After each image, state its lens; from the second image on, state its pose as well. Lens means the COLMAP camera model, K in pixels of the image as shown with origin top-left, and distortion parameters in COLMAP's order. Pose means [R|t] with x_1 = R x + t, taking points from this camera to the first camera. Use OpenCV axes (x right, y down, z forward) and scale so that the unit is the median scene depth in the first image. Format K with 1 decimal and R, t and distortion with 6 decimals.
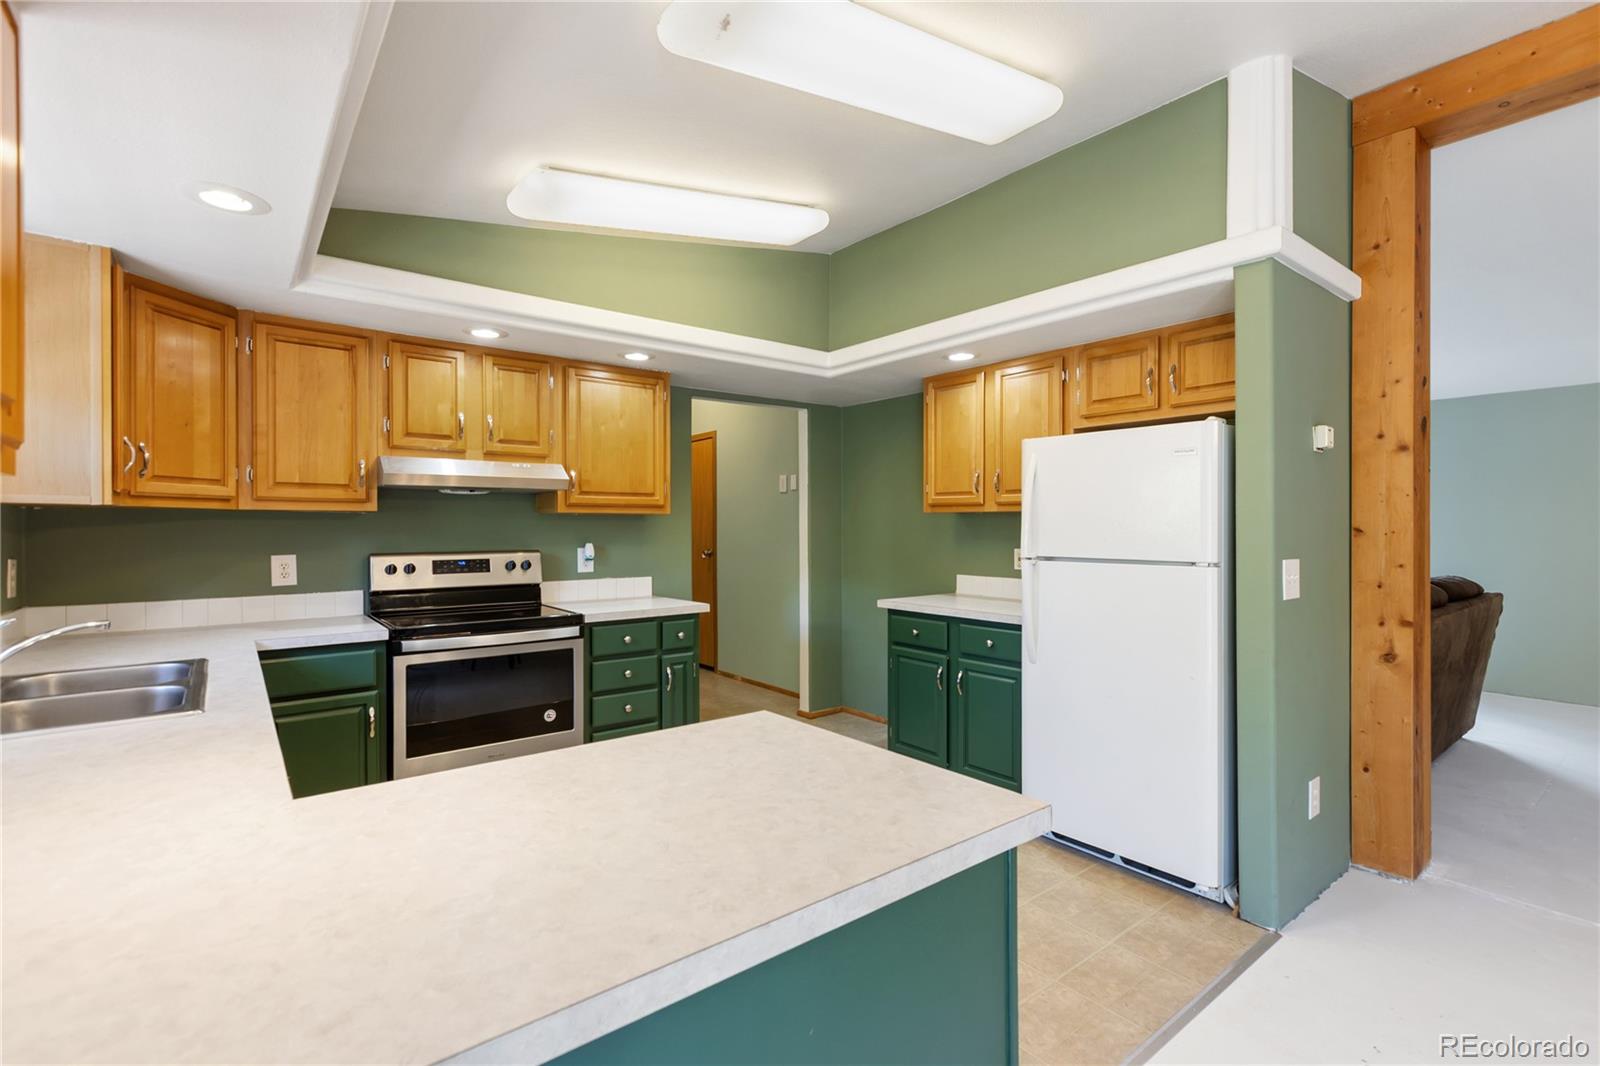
lens RADIAL K [[730.4, 0, 803.1], [0, 730.4, 526.5], [0, 0, 1]] dist [0.001616, 0.000214]
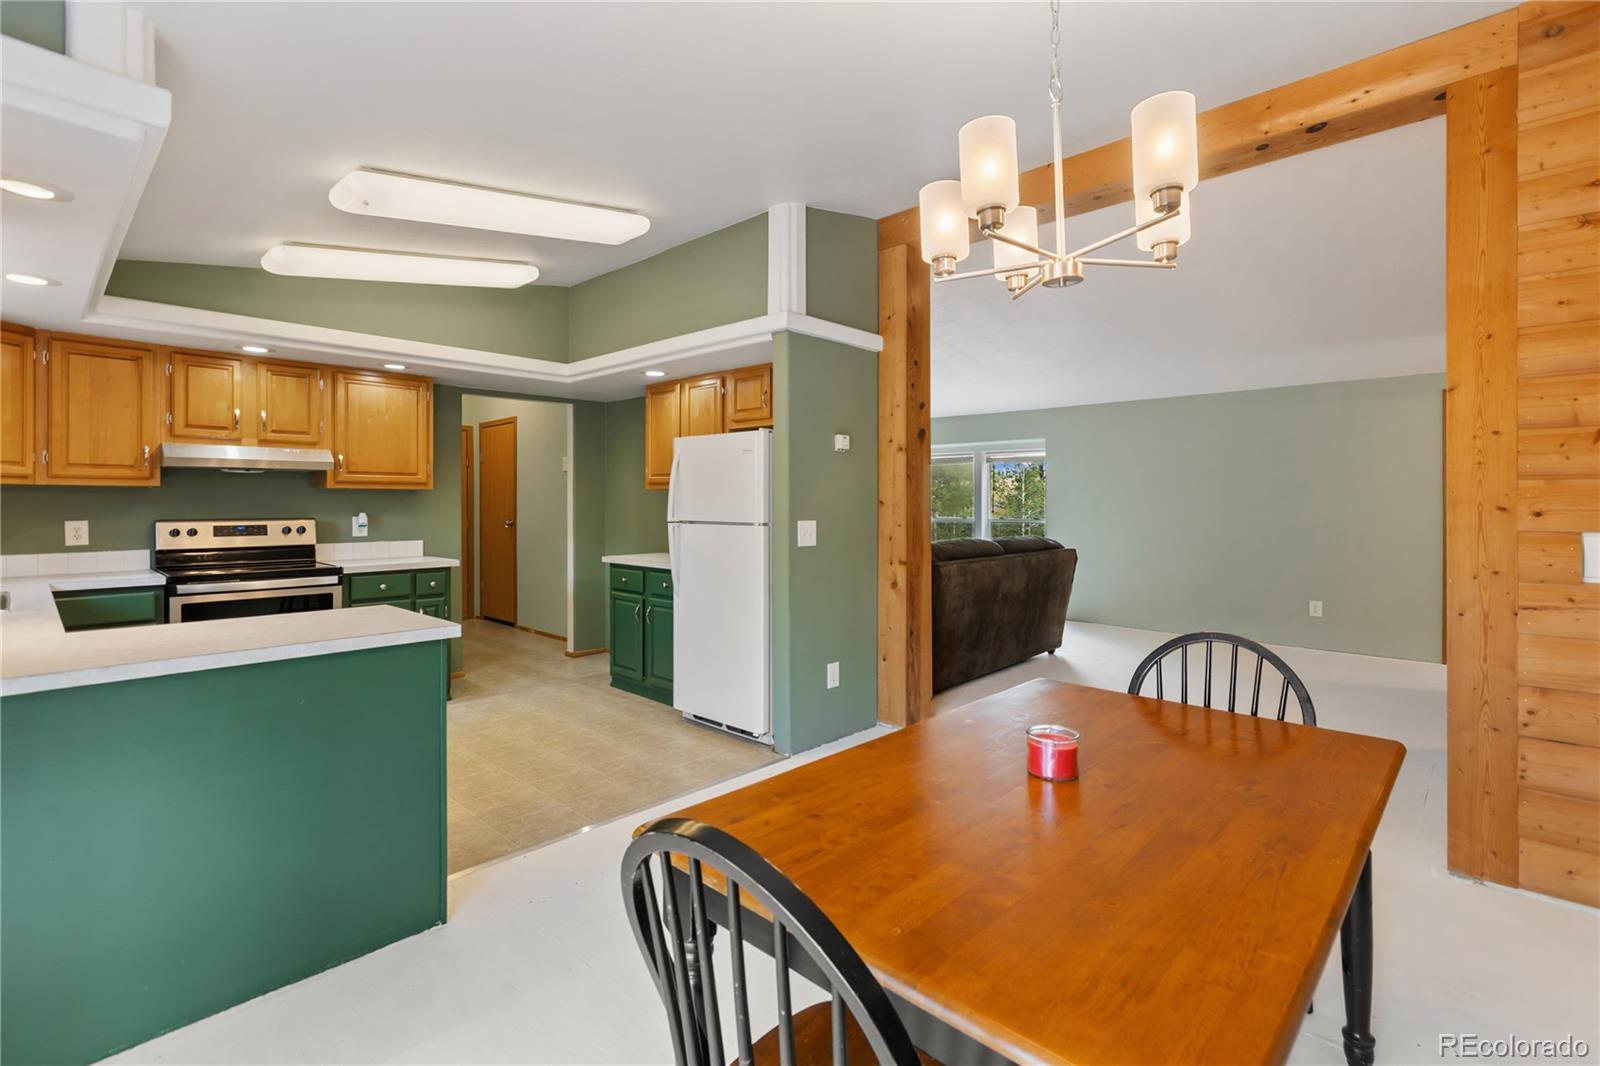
lens RADIAL K [[736.6, 0, 813.2], [0, 736.6, 498.6], [0, 0, 1]] dist [0.002896, -0.000899]
pose [[0.988400, 0.002805, 0.151847, 0.325646], [-0.002177, 0.999988, -0.004306, 0.003297], [-0.151857, 0.003926, 0.988395, -0.417265]]
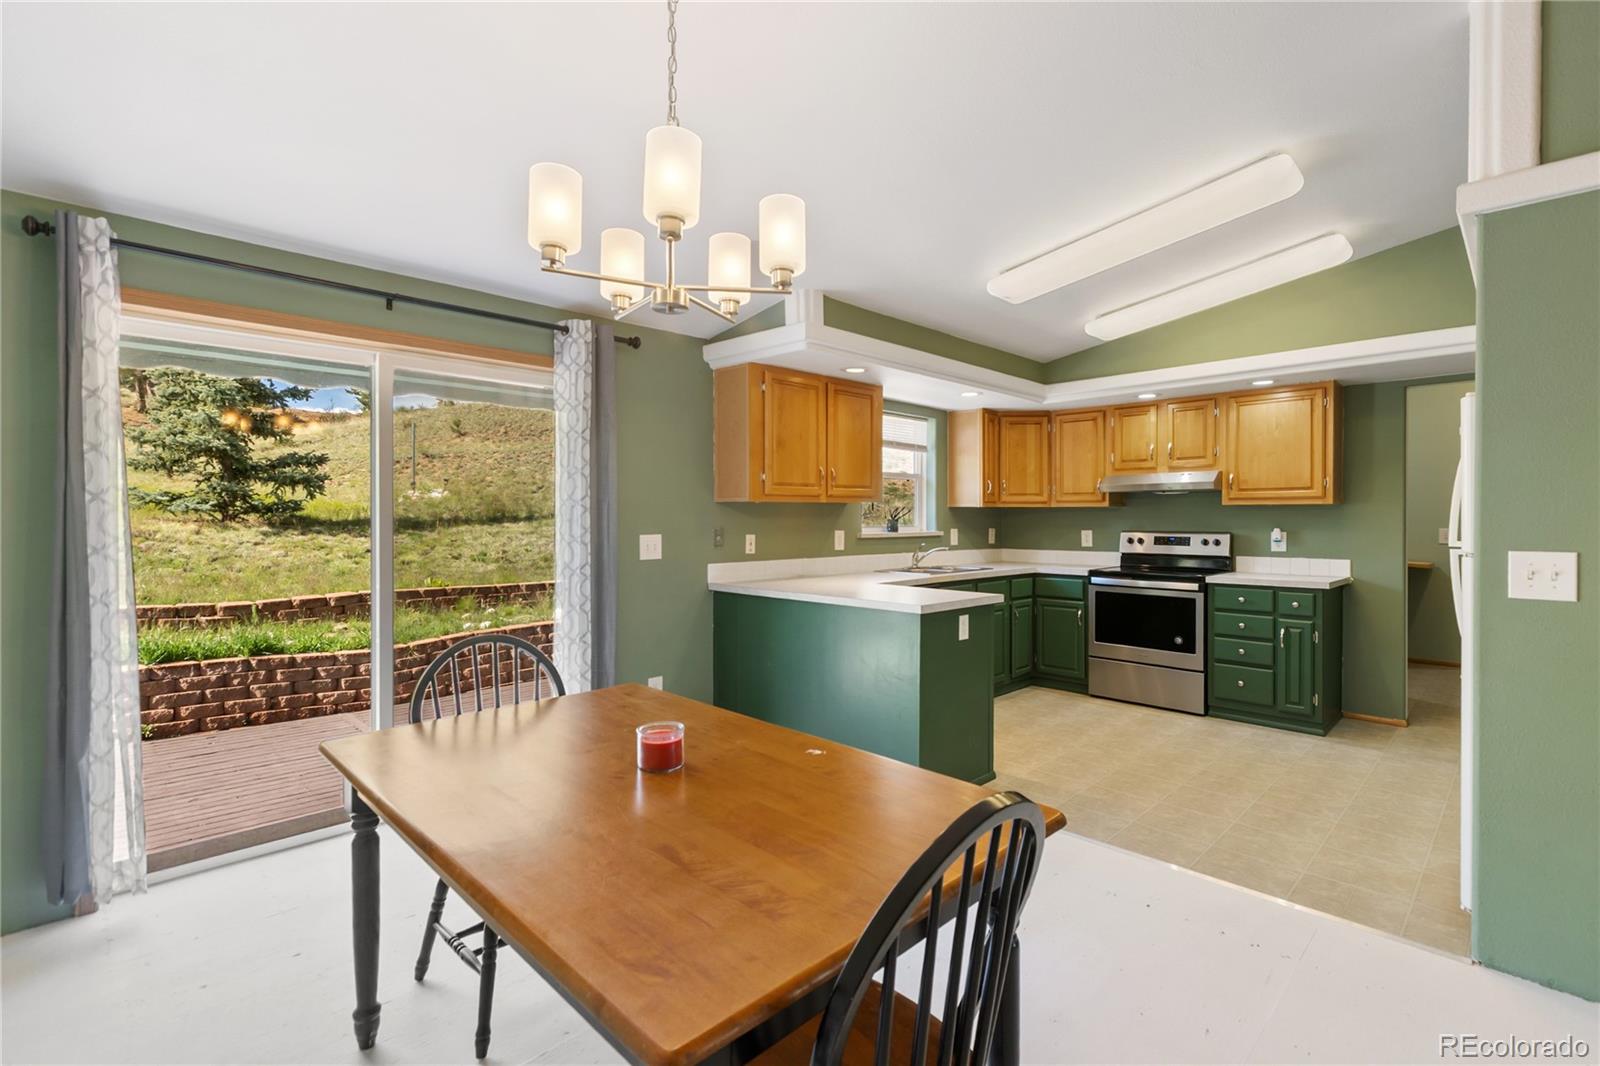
lens RADIAL K [[730.4, 0, 803.1], [0, 730.4, 526.5], [0, 0, 1]] dist [0.001616, 0.000214]
pose [[0.100455, 0.012626, -0.994862, 1.049616], [0.000263, 0.999919, 0.012716, 0.004392], [0.994942, -0.001539, 0.100443, 0.075072]]
